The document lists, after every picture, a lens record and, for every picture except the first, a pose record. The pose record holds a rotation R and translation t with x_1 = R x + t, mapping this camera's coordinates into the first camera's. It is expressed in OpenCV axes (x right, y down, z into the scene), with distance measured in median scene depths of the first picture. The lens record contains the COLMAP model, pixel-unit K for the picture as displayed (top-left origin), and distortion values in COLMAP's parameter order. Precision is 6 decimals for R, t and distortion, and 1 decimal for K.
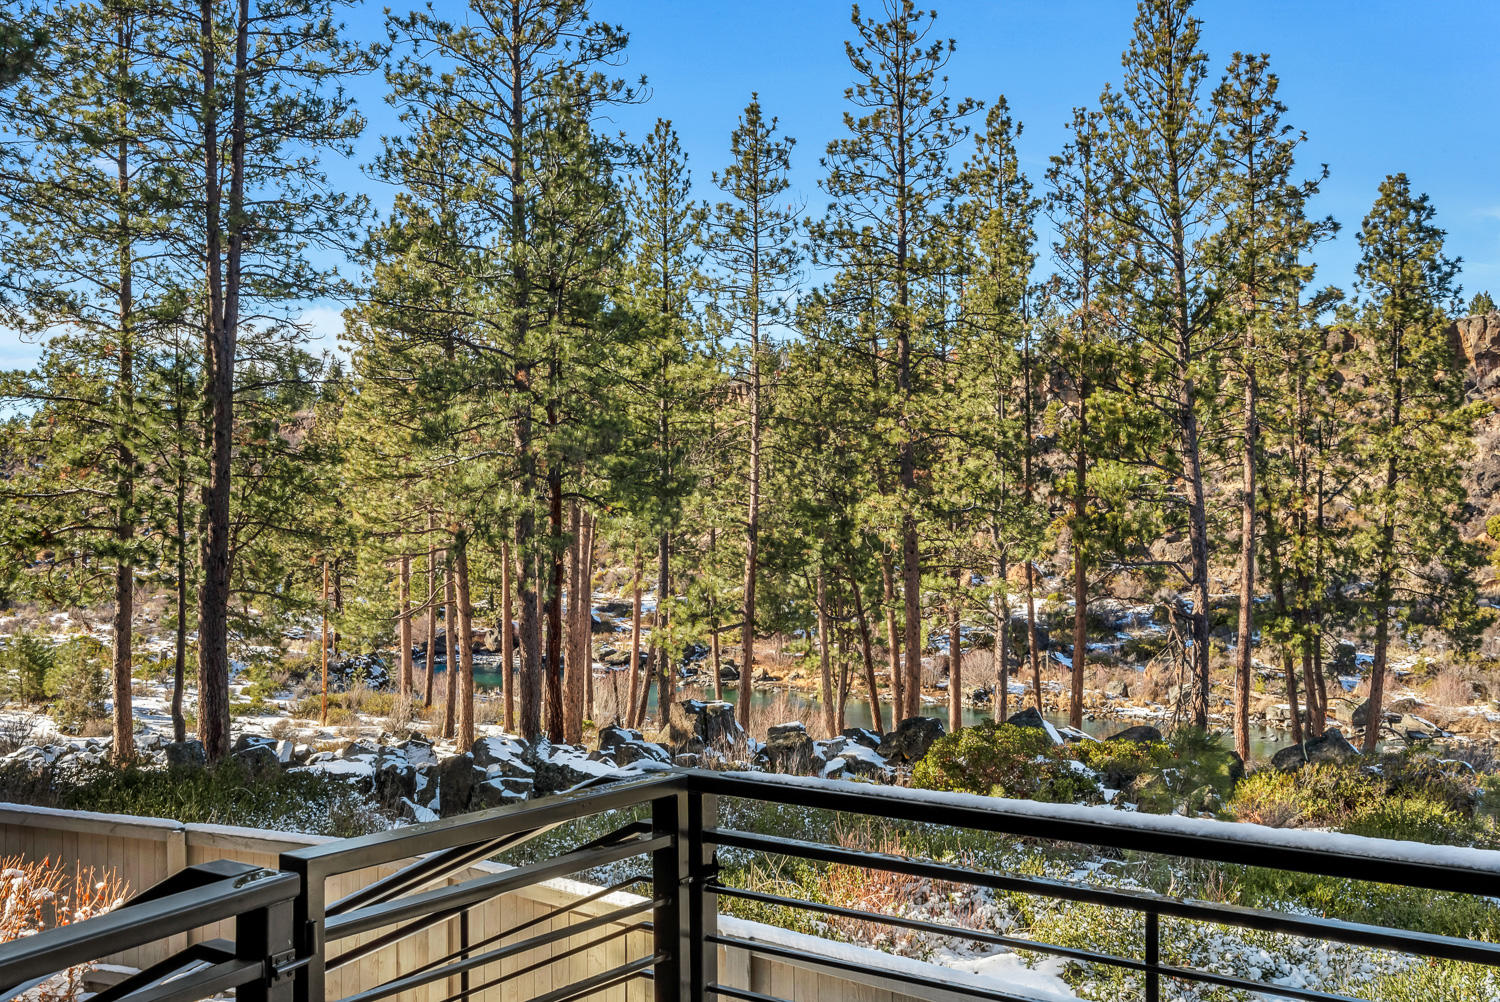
lens RADIAL K [[1390.5, 0, 748.8], [0, 1390.5, 503.9], [0, 0, 1]] dist [-0.004929, 0.000000]
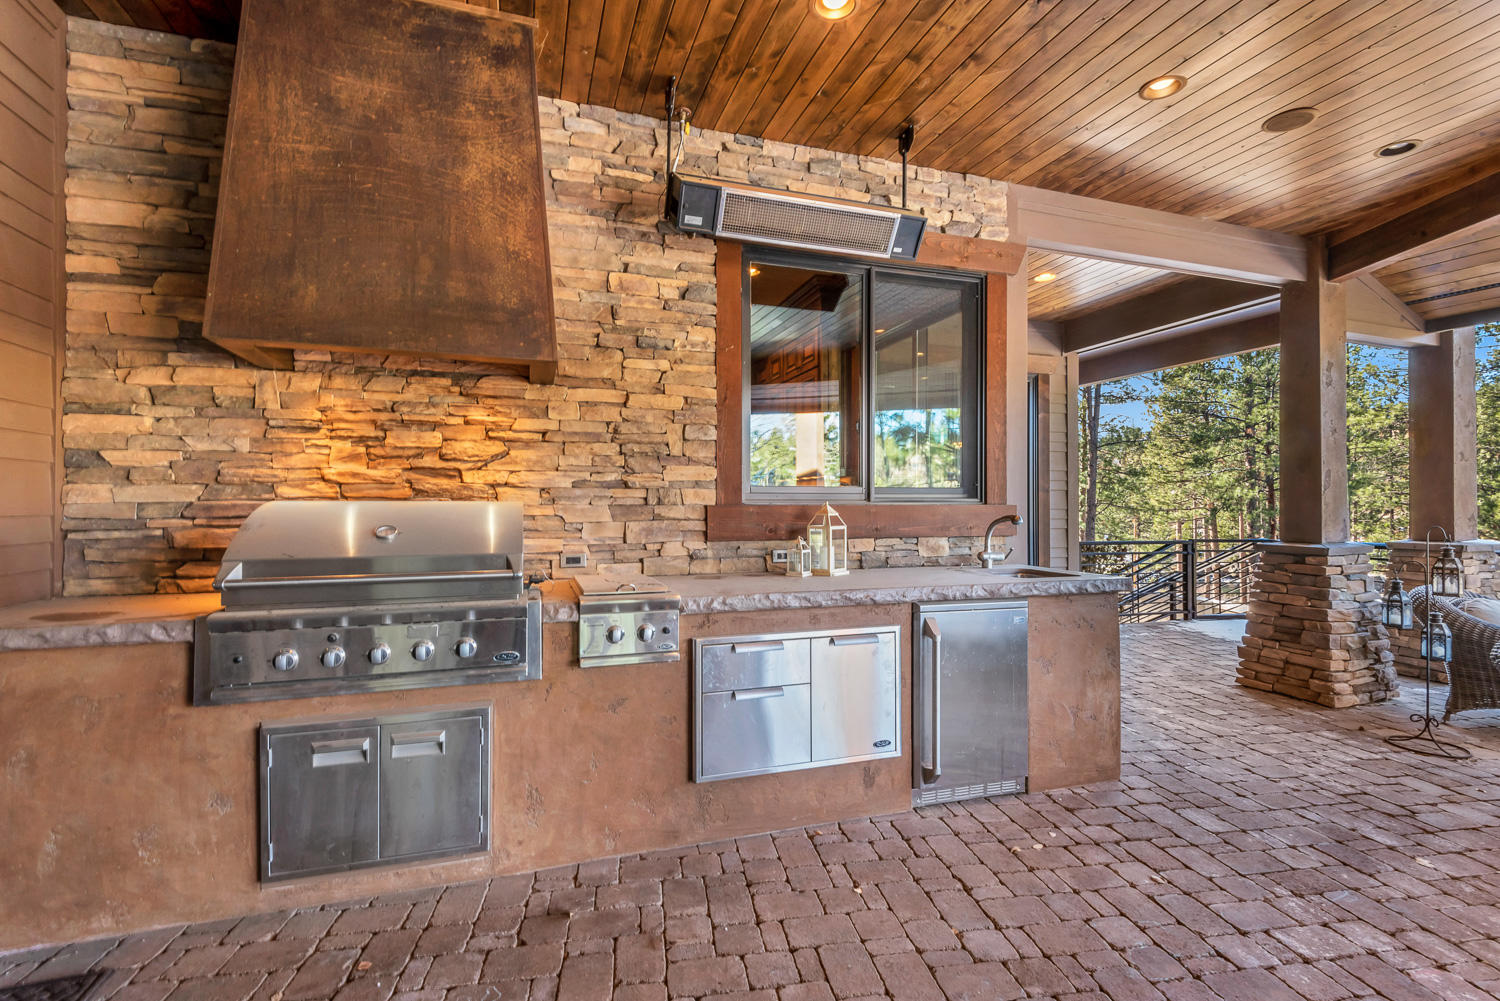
lens RADIAL K [[686.0, 0, 743.4], [0, 686.0, 501.5], [0, 0, 1]] dist [0.005524, -0.002535]
pose [[0.695252, -0.001157, -0.718765, 0.040611], [0.006037, 0.999973, 0.004230, 0.002123], [0.718740, -0.007280, 0.695240, -0.210648]]
